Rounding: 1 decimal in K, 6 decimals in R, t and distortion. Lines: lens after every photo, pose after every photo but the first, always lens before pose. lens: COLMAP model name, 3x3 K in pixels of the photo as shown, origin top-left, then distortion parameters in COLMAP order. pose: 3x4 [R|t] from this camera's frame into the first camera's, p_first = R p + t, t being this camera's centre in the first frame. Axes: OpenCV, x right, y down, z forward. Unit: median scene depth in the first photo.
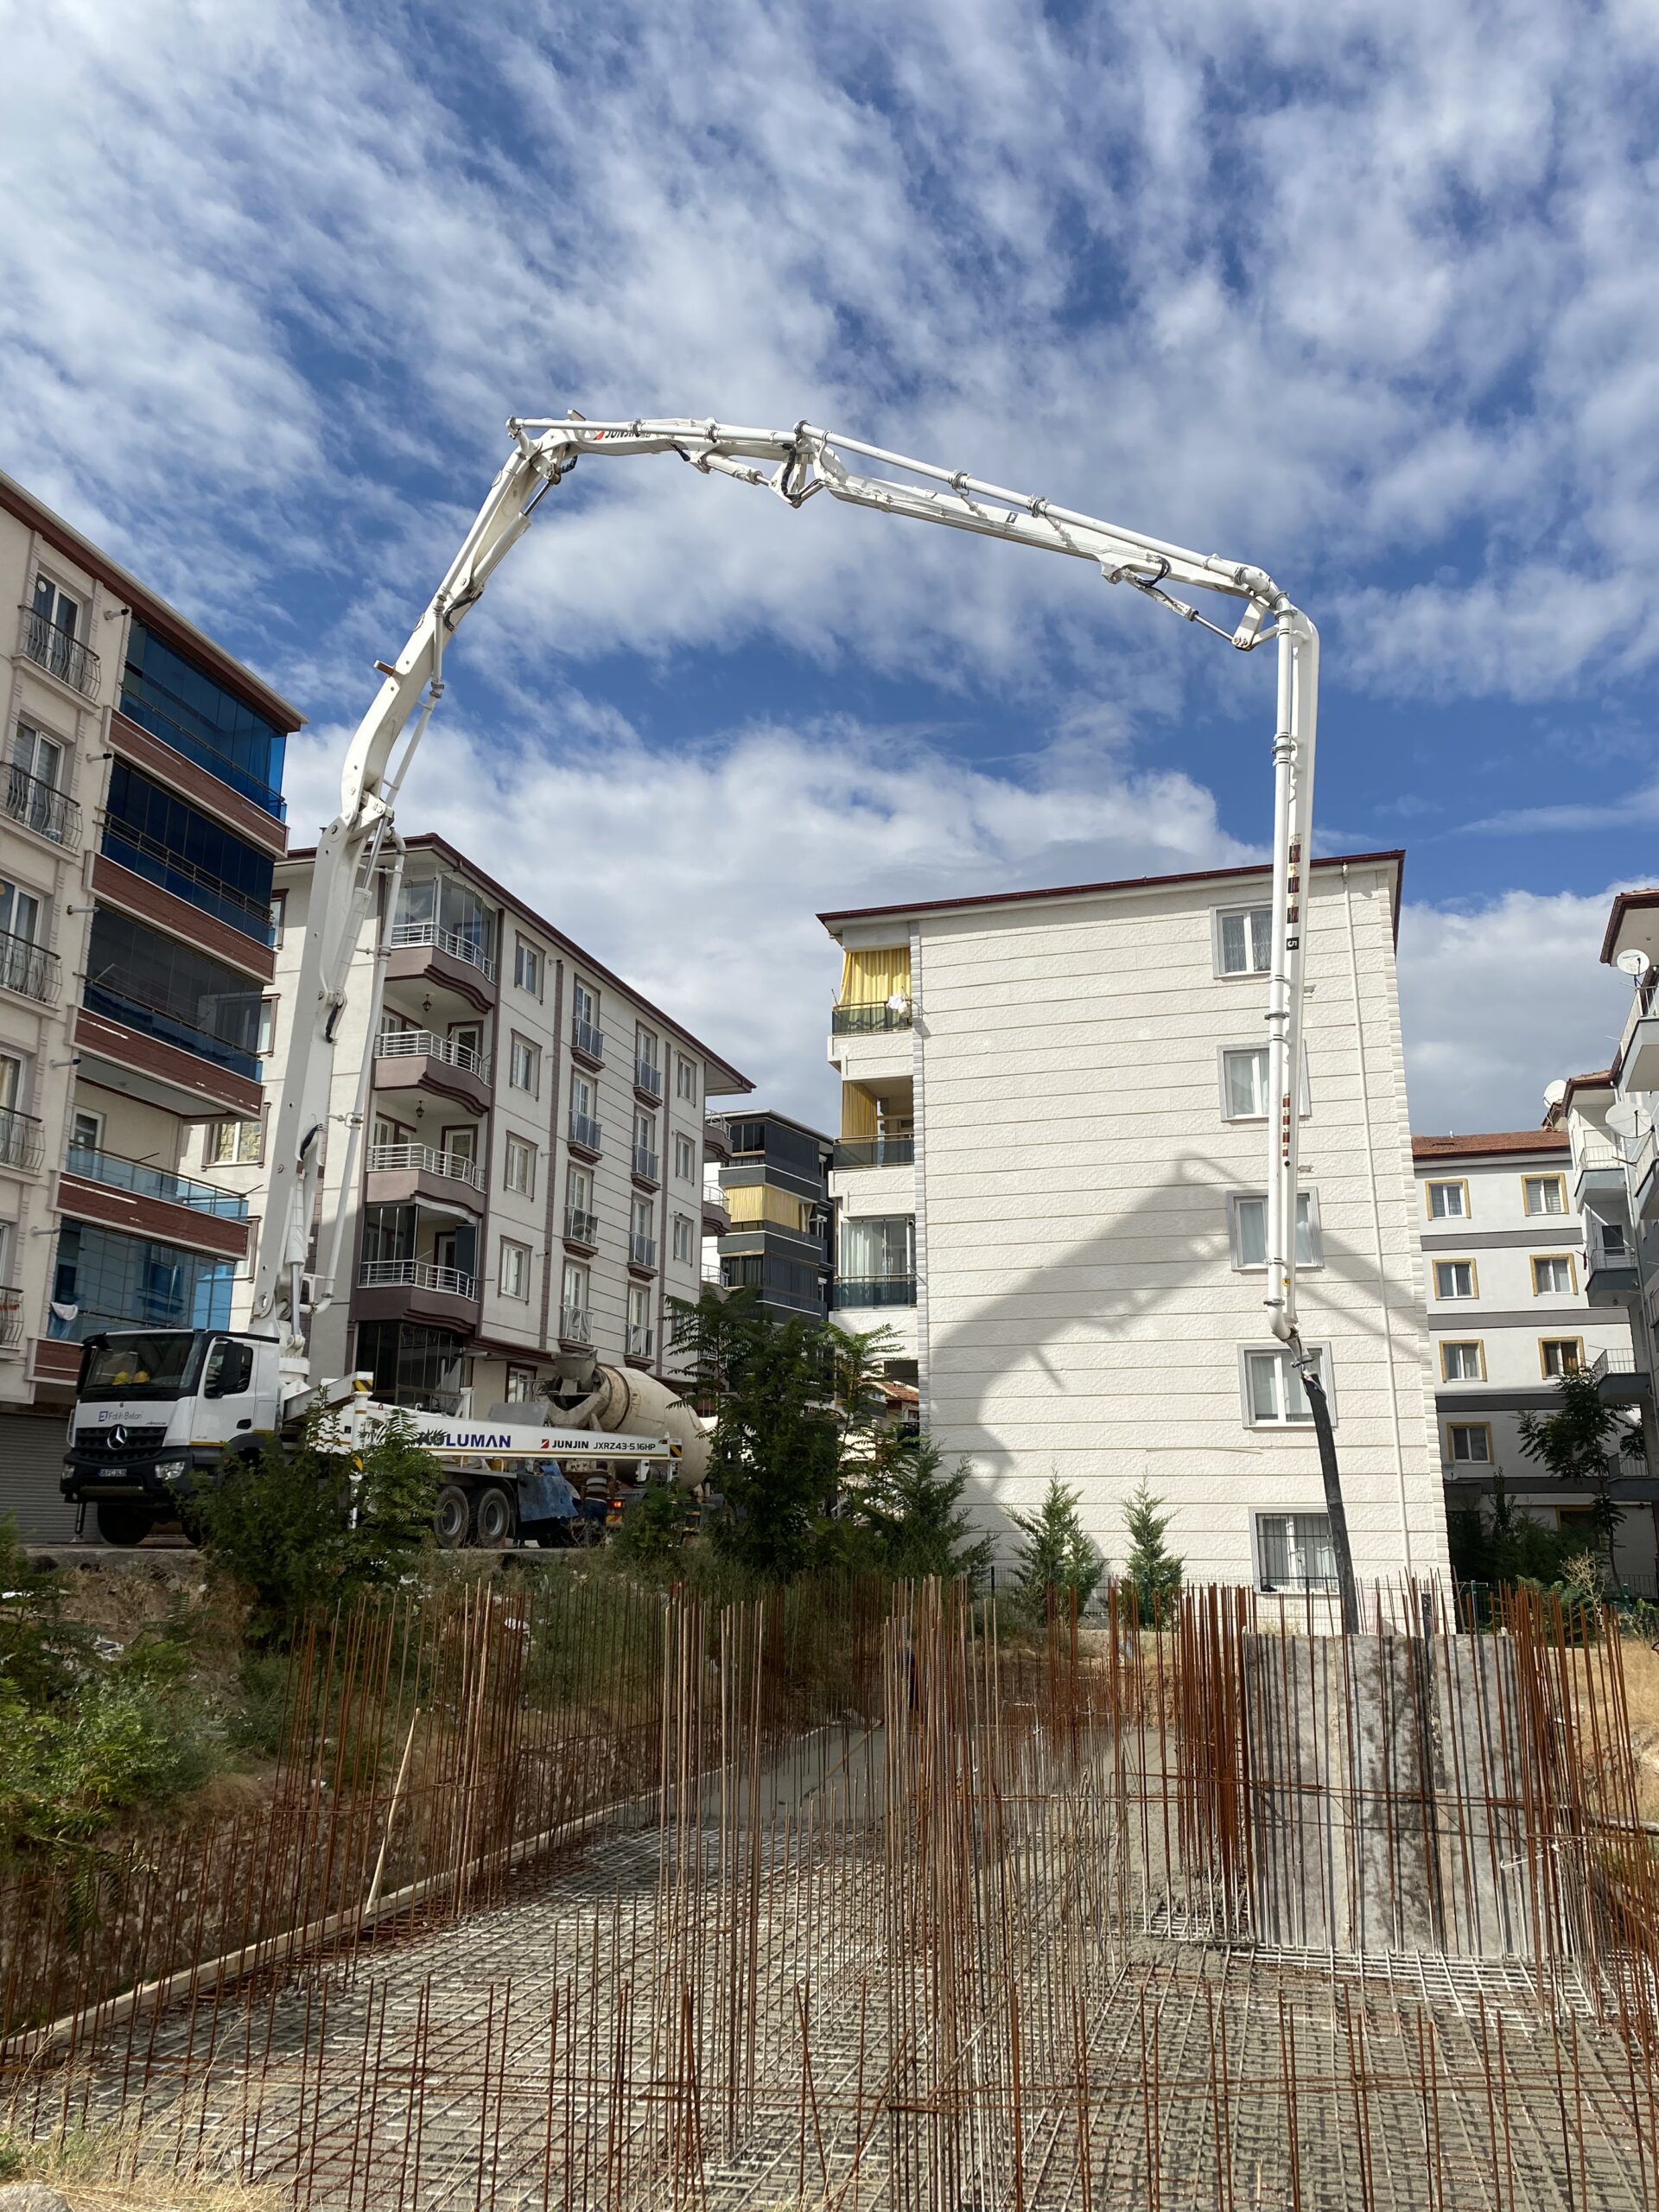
lens RADIAL K [[1635.5, 0, 846.5], [0, 1635.5, 1106.6], [0, 0, 1]] dist [-0.006904, -0.007753]
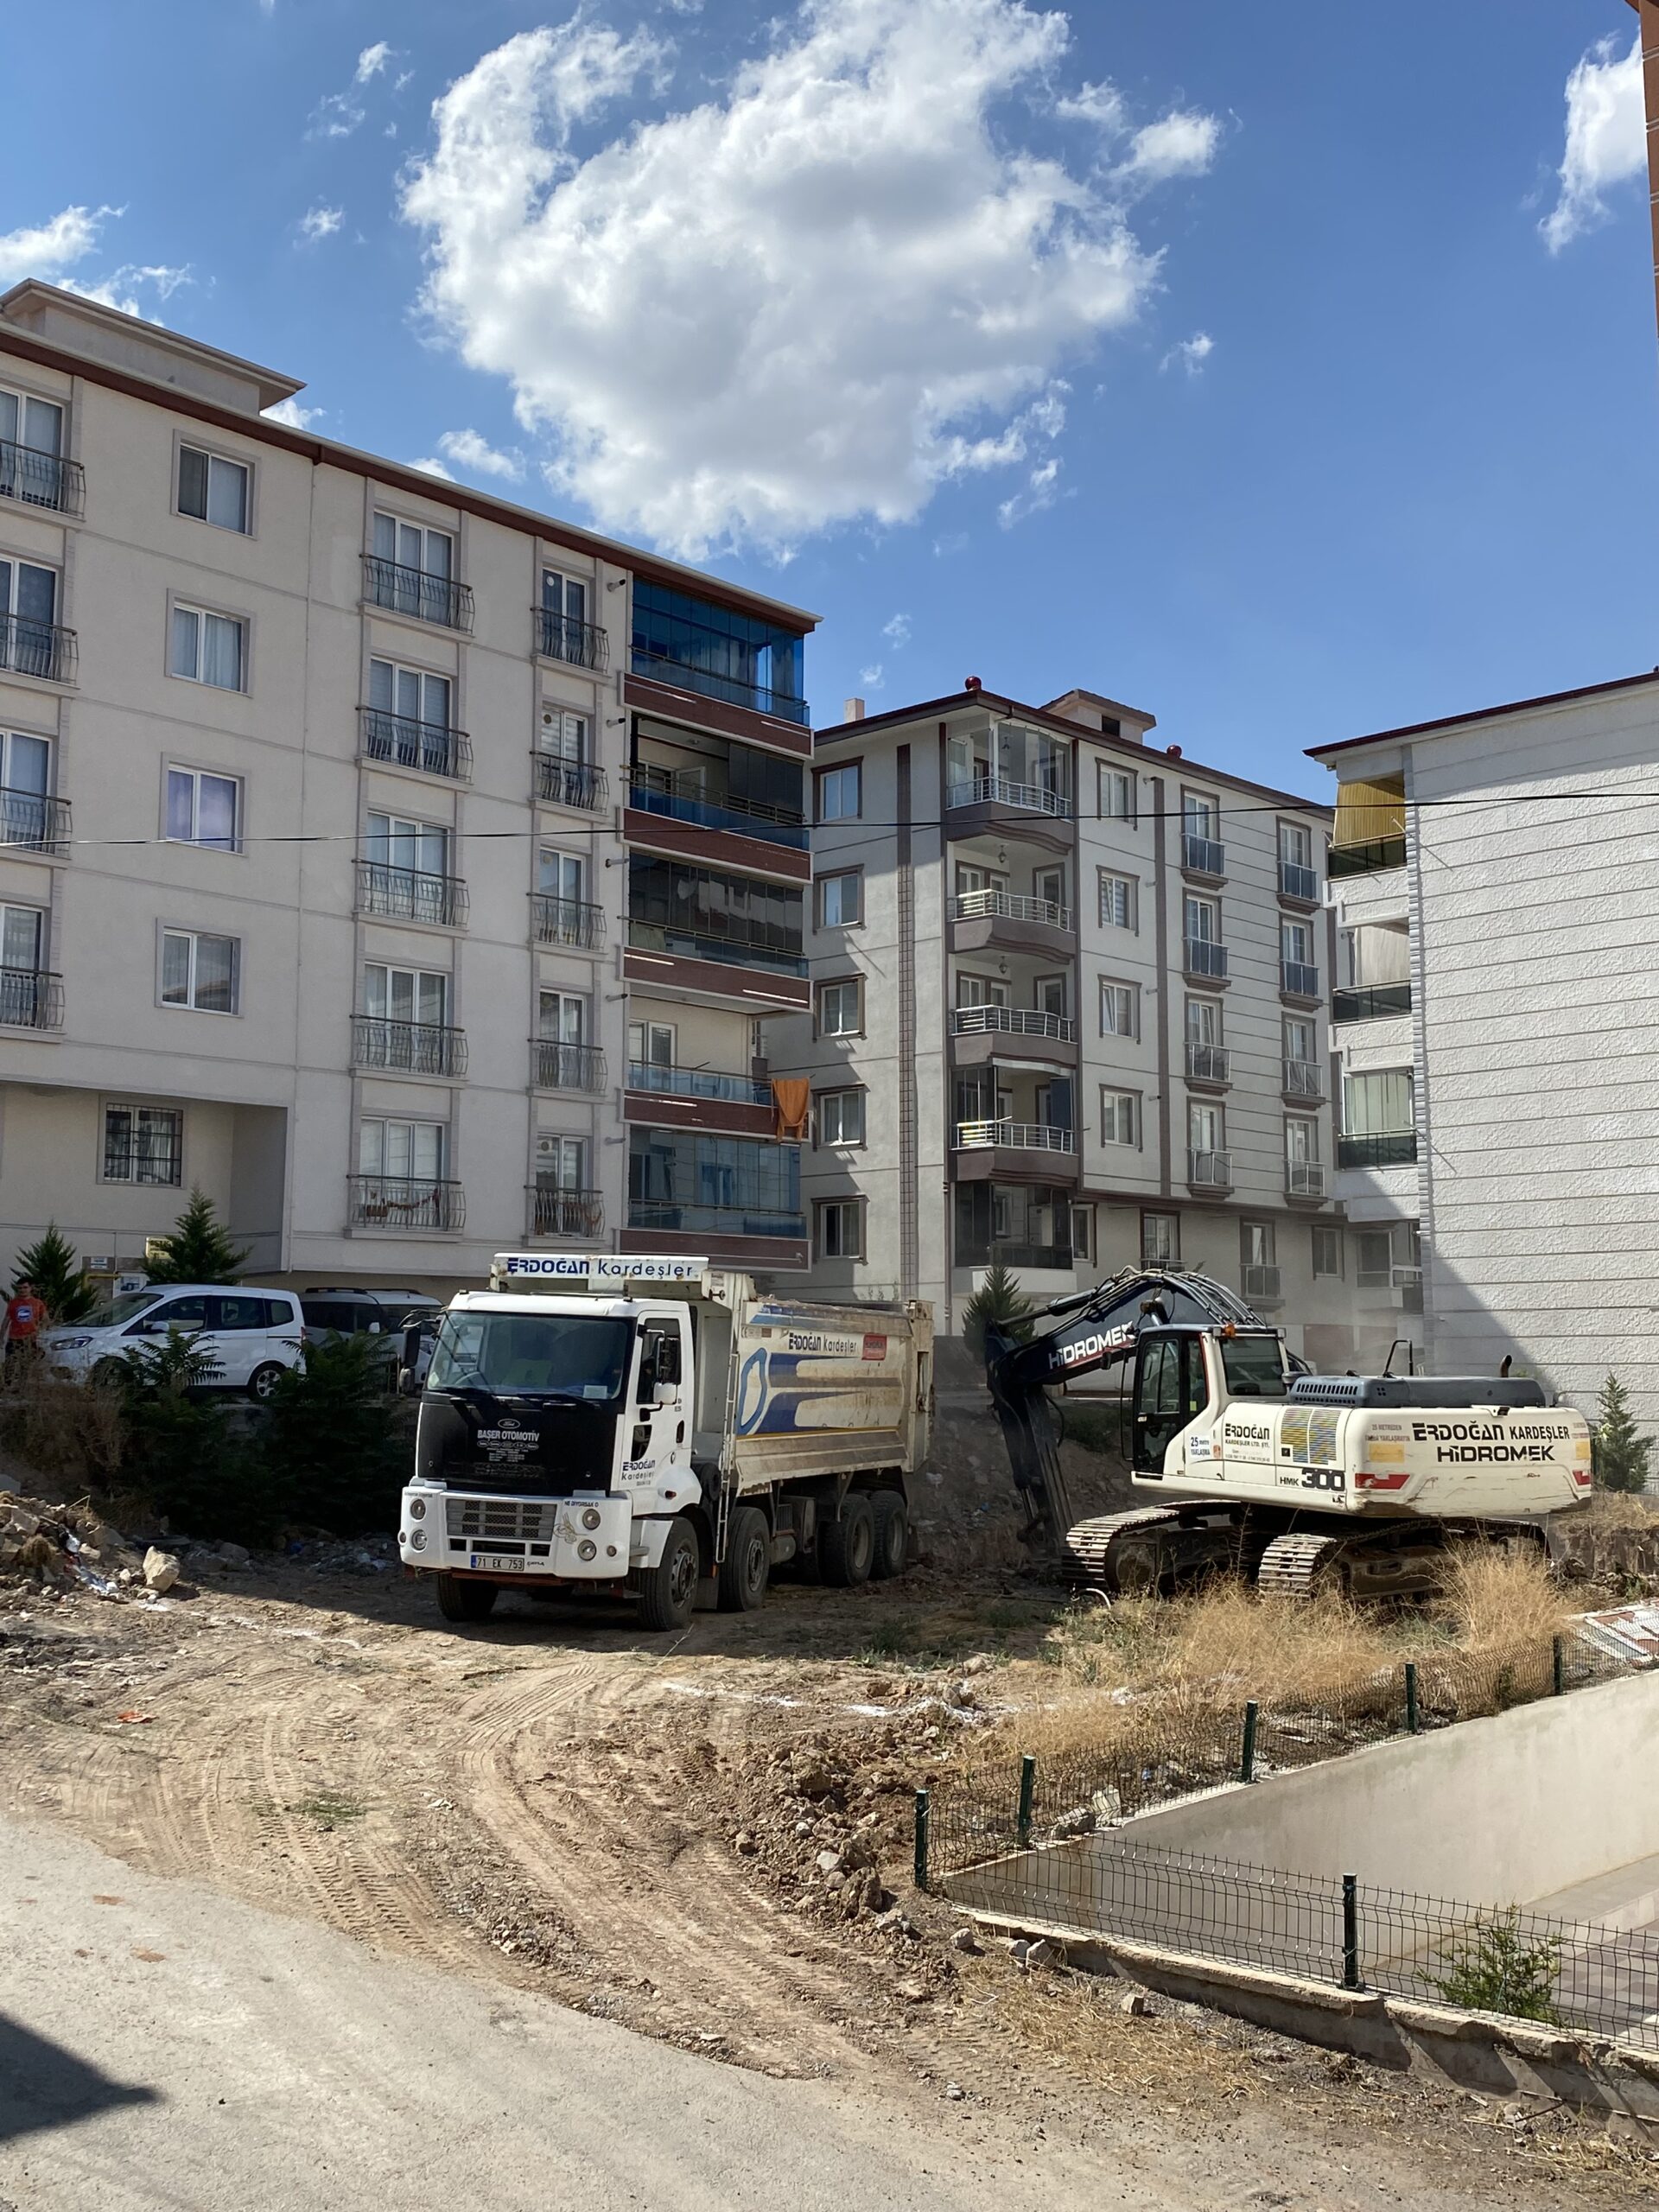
lens RADIAL K [[2220.0, 0, 822.7], [0, 2220.0, 1101.5], [0, 0, 1]] dist [0.144938, 0.000000]
pose [[0.870775, -0.049984, -0.489135, 0.348452], [0.116958, 0.987321, 0.107320, -0.086308], [0.477569, -0.150660, 0.865580, -0.267212]]
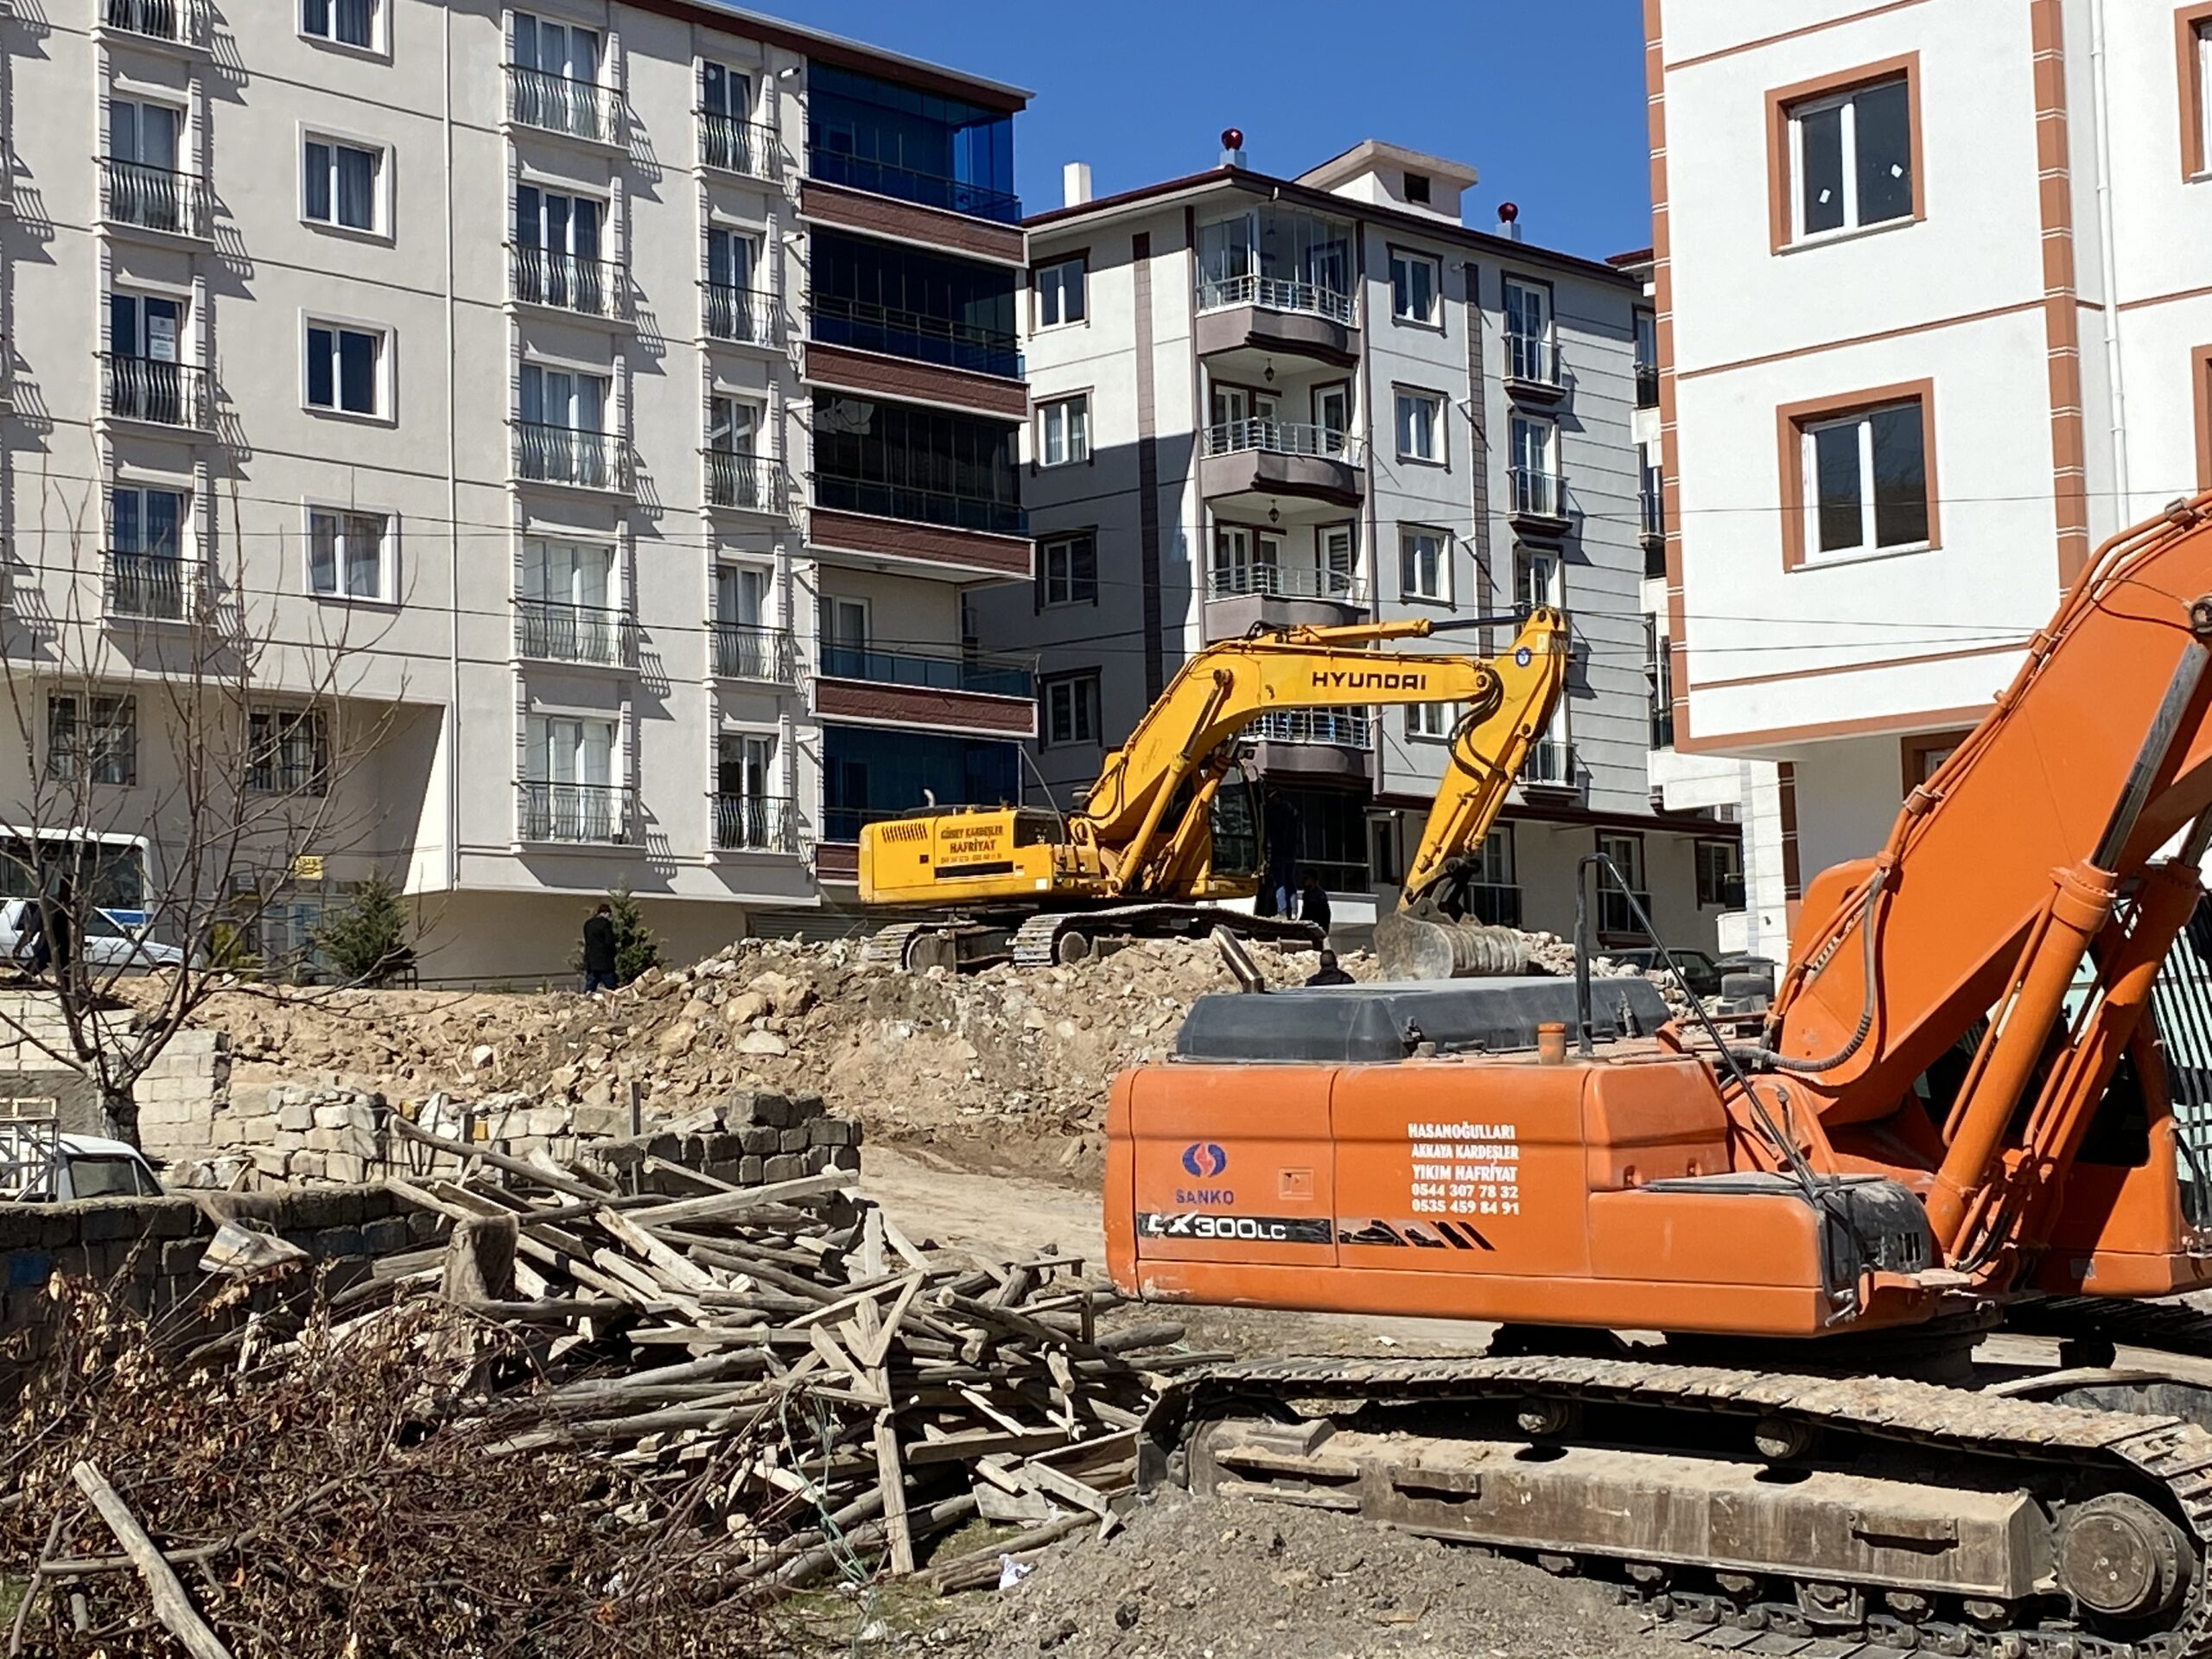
lens RADIAL K [[3894.8, 0, 1107.3], [0, 3894.8, 831.0], [0, 0, 1]] dist [0.082831, 0.000000]
pose [[0.878389, -0.056810, -0.474559, 0.639514], [0.139395, 0.980194, 0.140675, -0.142728], [0.457168, -0.189718, 0.868910, -0.803656]]
